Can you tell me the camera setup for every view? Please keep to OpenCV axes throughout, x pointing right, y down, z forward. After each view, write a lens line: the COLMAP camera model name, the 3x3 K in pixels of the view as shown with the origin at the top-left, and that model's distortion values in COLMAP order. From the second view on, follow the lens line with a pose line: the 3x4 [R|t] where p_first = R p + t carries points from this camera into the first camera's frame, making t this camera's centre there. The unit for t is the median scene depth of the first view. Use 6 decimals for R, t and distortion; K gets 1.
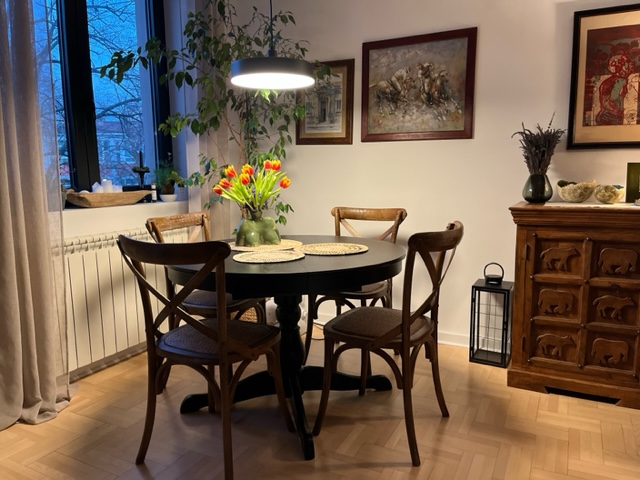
lens RADIAL K [[486.4, 0, 320.0], [0, 486.4, 240.0], [0, 0, 1]] dist [0.097626, -0.146117]
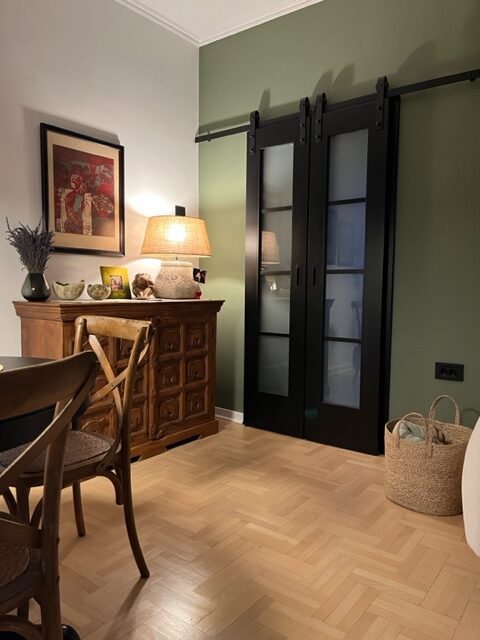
lens RADIAL K [[486.4, 0, 240.0], [0, 486.4, 320.0], [0, 0, 1]] dist [0.097626, -0.146117]
pose [[0.172468, -0.054081, 0.983529, -0.493259], [0.123457, 0.991805, 0.032887, -0.021741], [-0.977248, 0.115751, 0.177731, 0.444756]]
